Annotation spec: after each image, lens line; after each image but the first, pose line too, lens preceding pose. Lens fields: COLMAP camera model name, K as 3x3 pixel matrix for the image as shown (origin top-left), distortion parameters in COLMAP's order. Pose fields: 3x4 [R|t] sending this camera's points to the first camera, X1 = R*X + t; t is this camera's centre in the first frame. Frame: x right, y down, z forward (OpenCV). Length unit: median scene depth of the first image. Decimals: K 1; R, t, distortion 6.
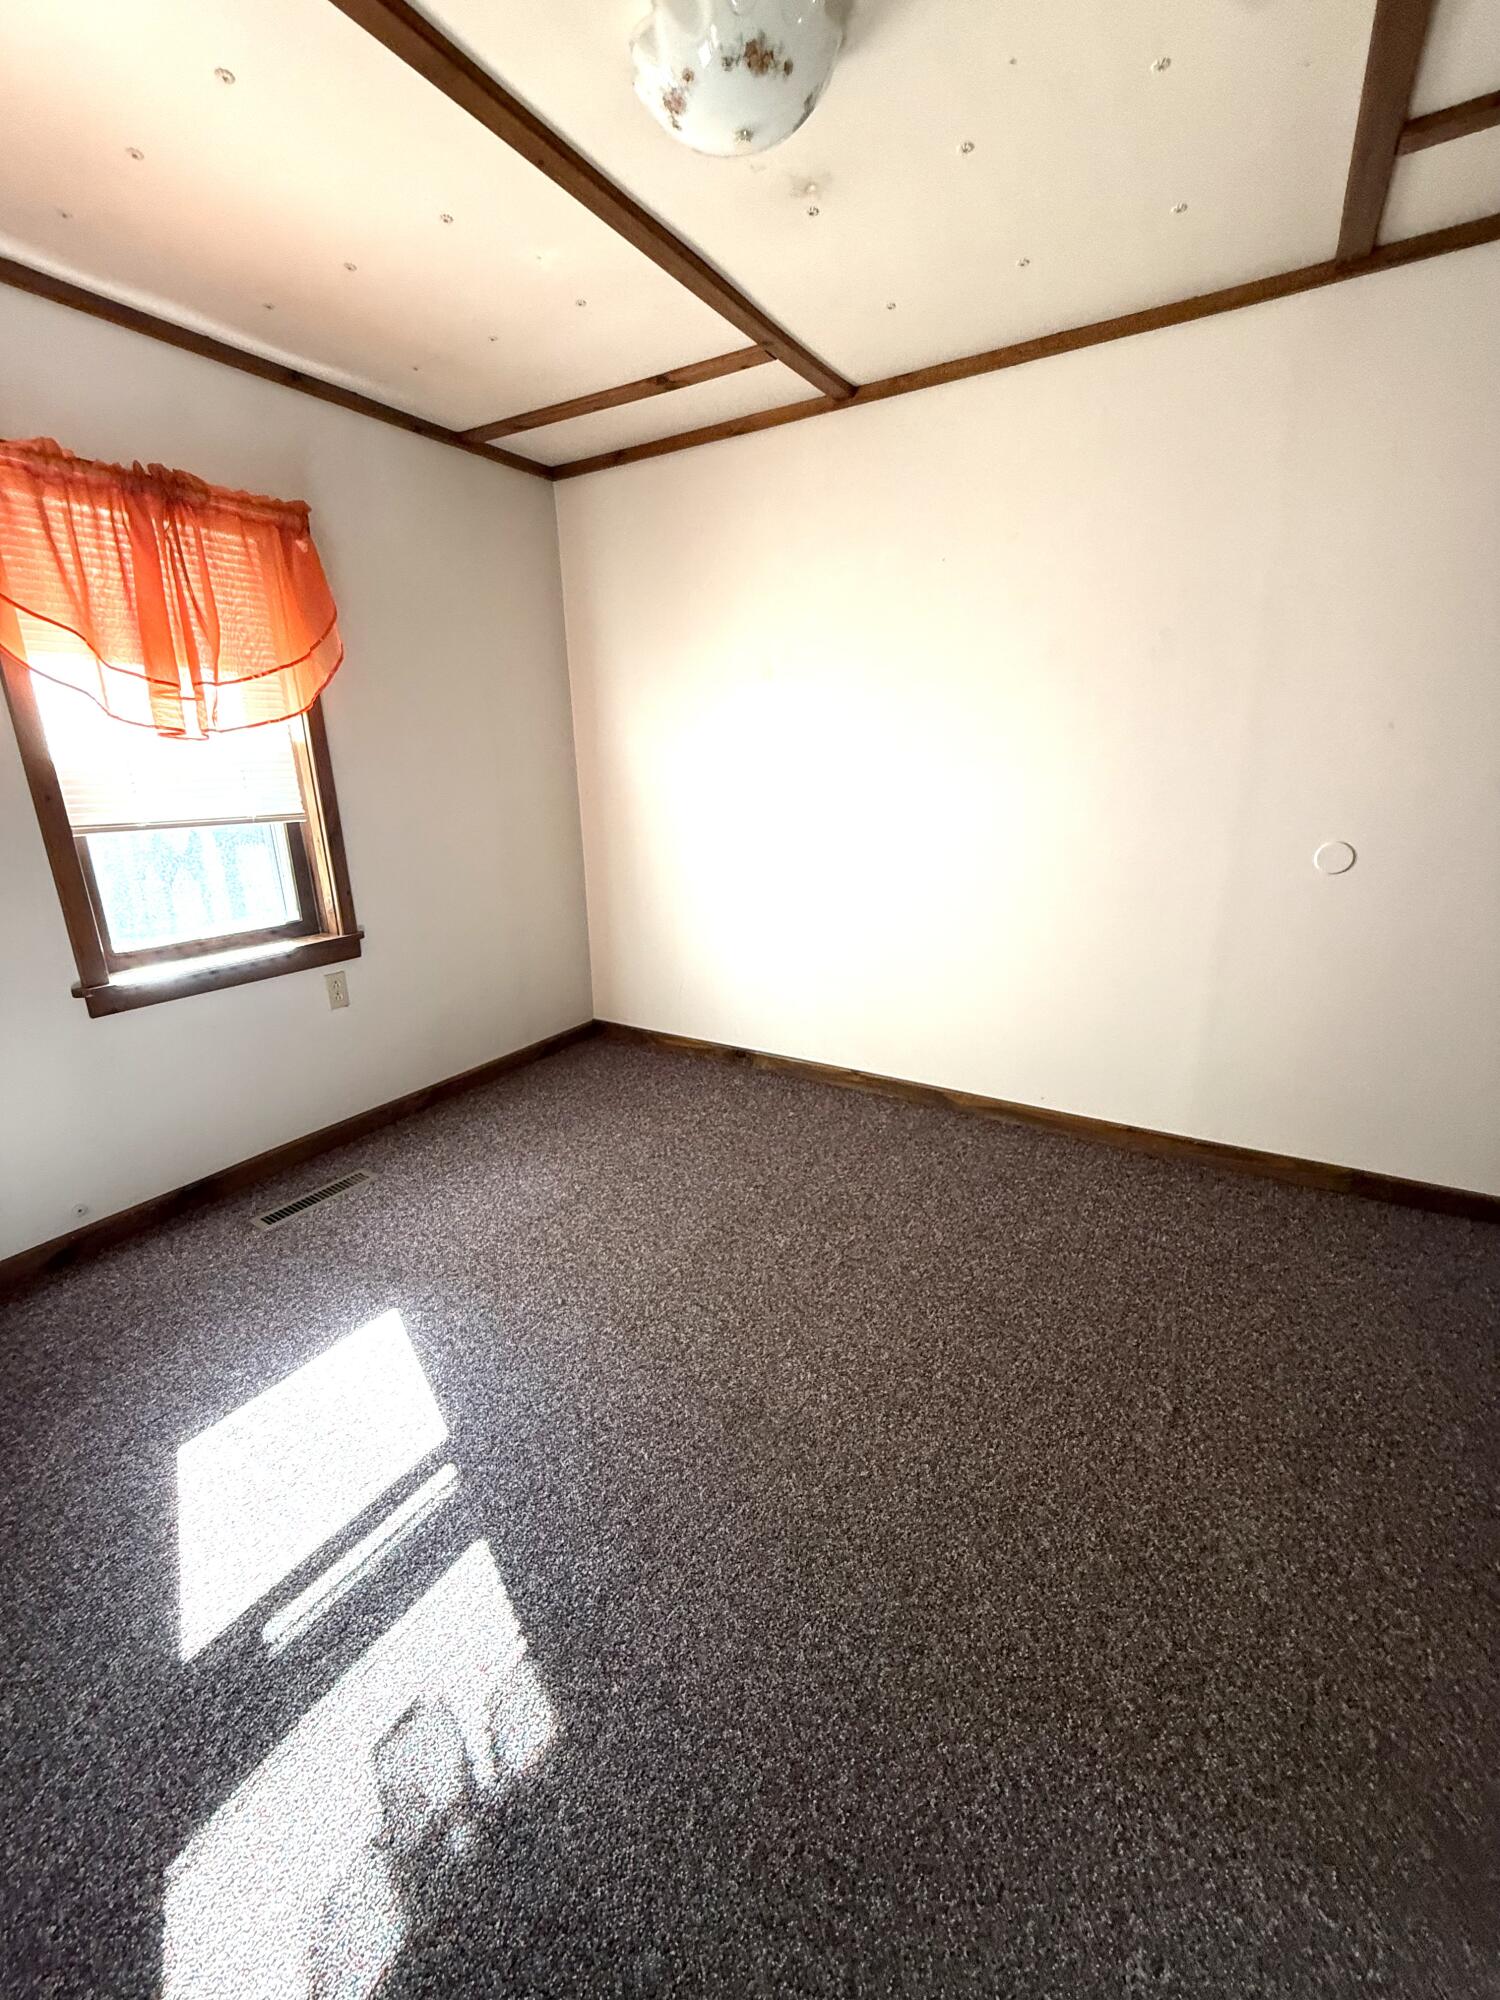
lens RADIAL K [[791.0, 0, 750.0], [0, 791.0, 1000.0], [0, 0, 1]] dist [-0.004253, 0.000520]
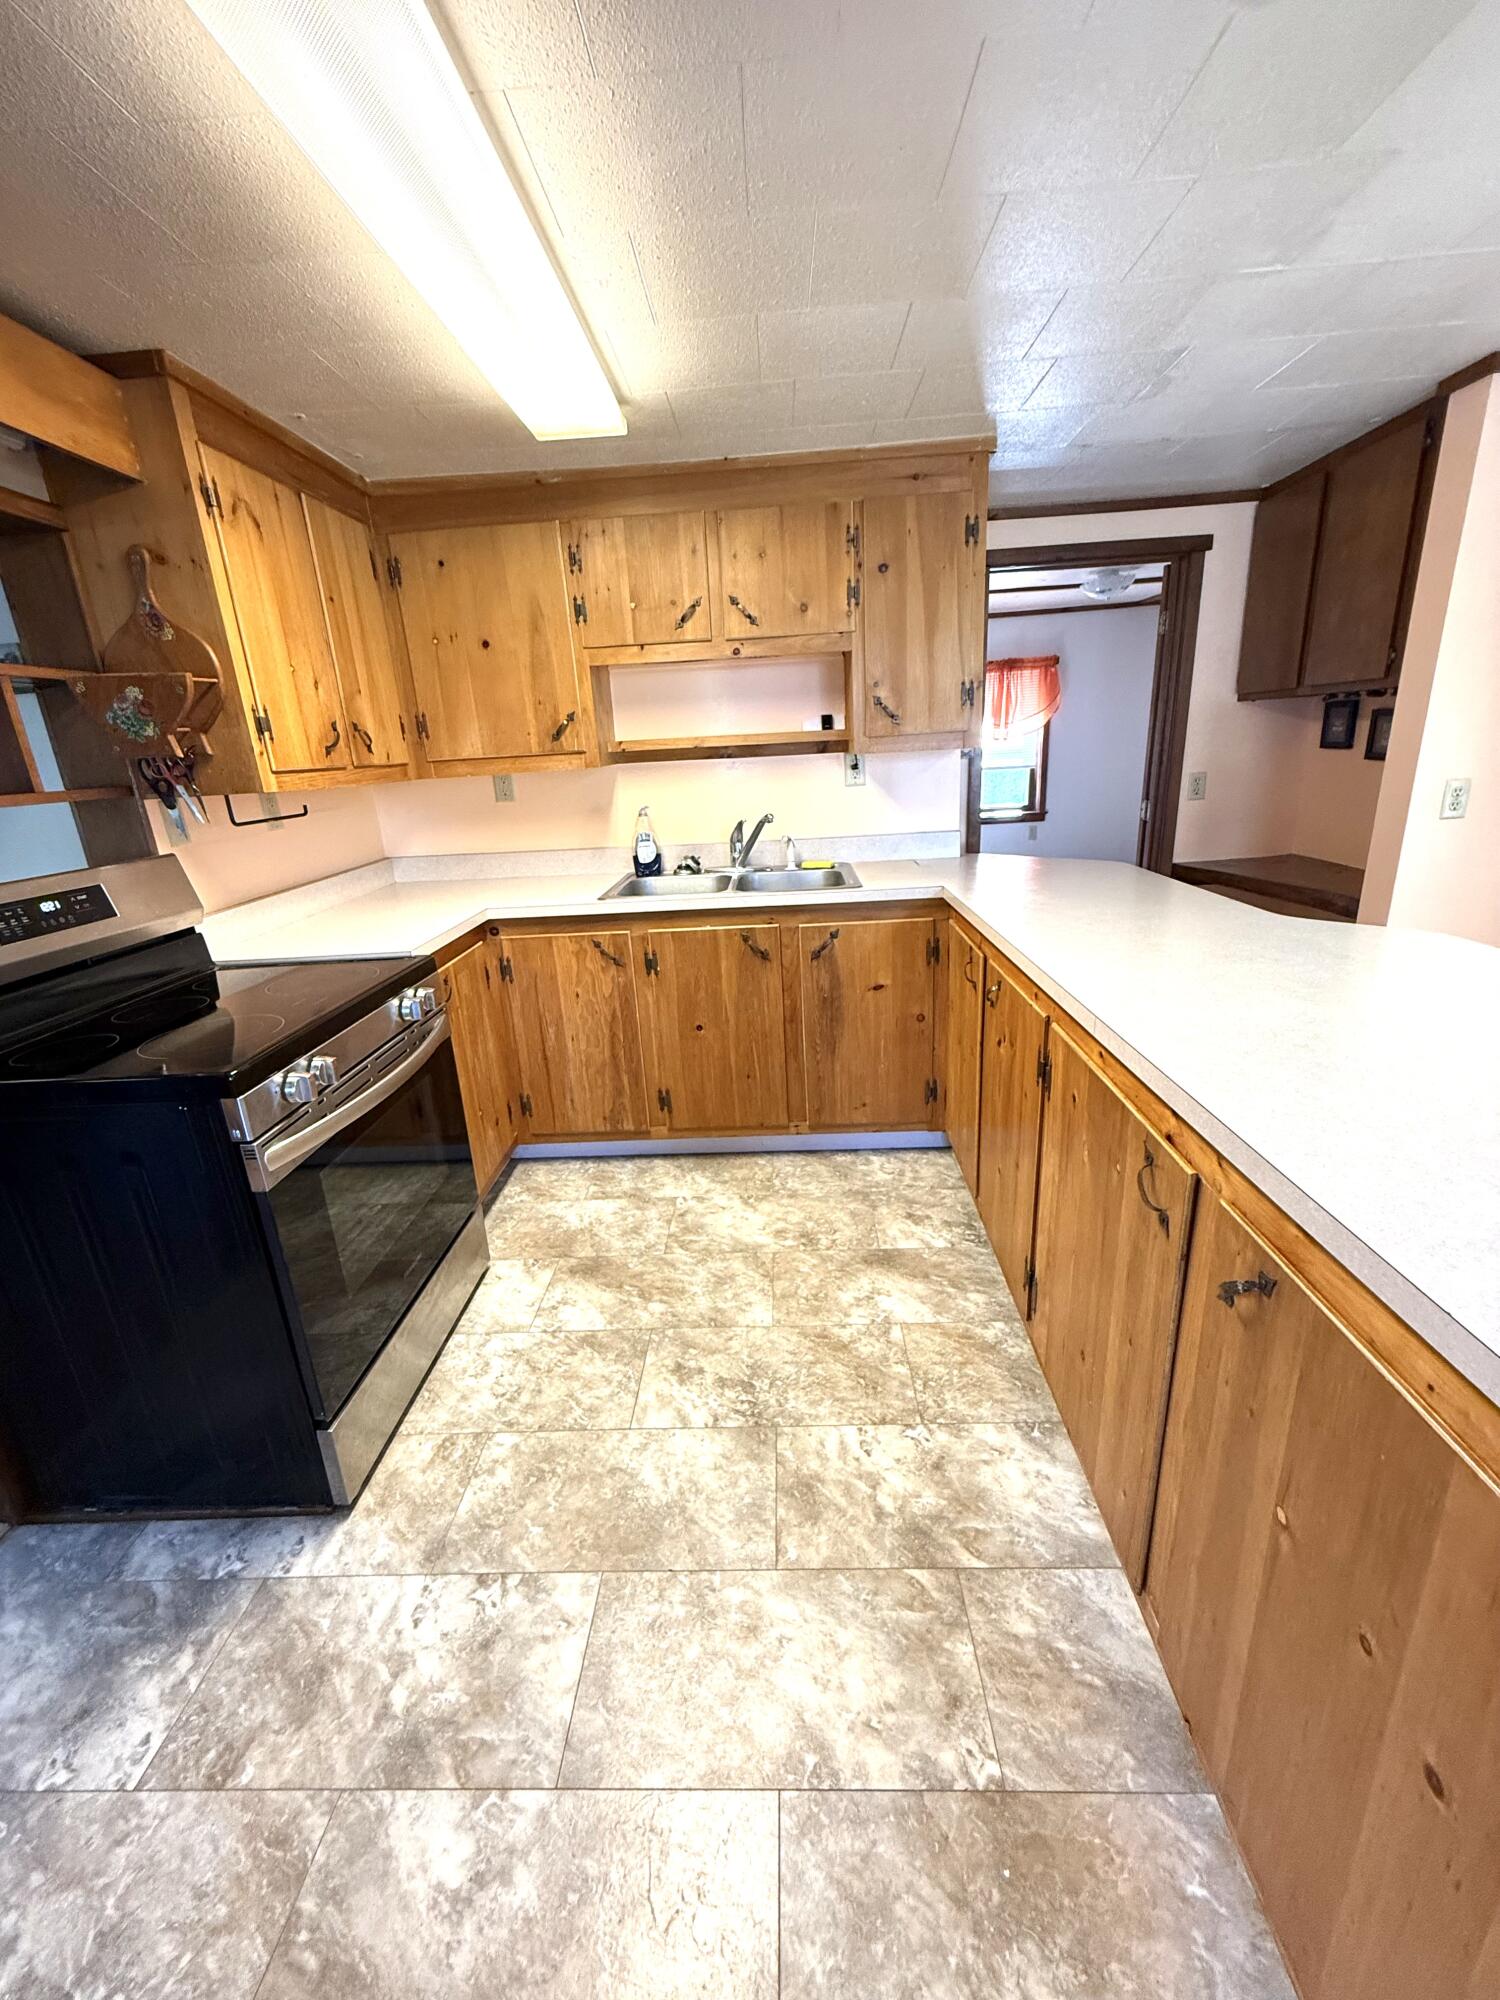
lens RADIAL K [[791.0, 0, 750.0], [0, 791.0, 1000.0], [0, 0, 1]] dist [-0.004253, 0.000520]
pose [[0.489764, 0.242778, -0.837371, 1.718448], [-0.207545, 0.965303, 0.158480, 0.383829], [0.846792, 0.096174, 0.523158, -1.423703]]
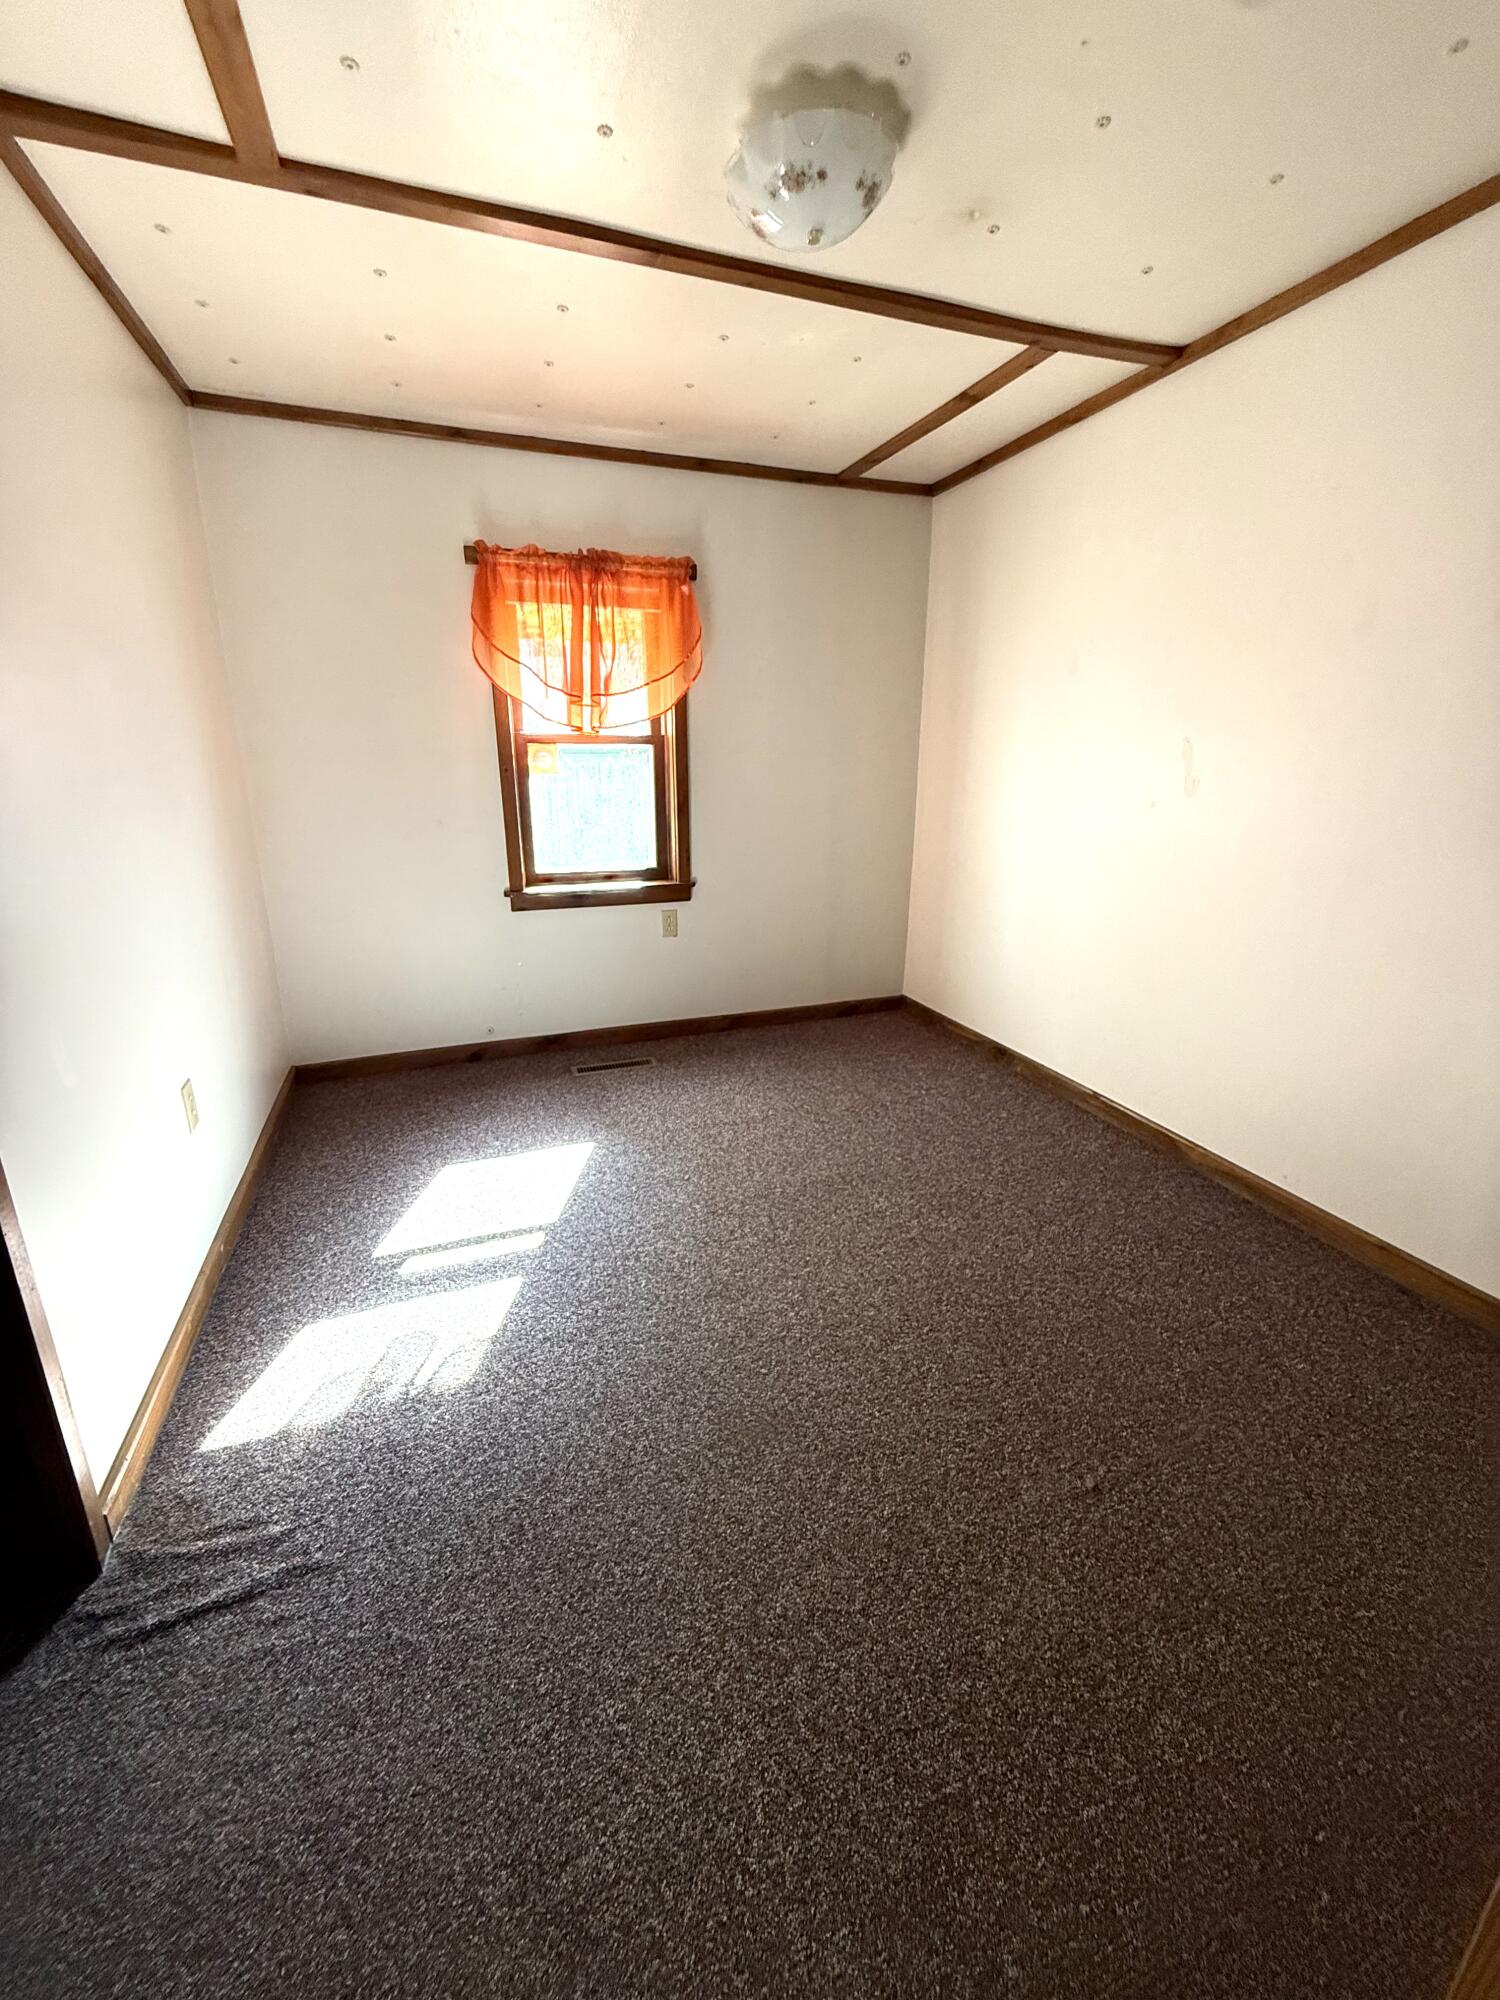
lens RADIAL K [[791.0, 0, 750.0], [0, 791.0, 1000.0], [0, 0, 1]] dist [-0.004253, 0.000520]
pose [[0.786901, 0.196836, -0.584844, 0.484703], [-0.193681, 0.978651, 0.068780, -0.003942], [0.585897, 0.059151, 0.808224, 0.016888]]
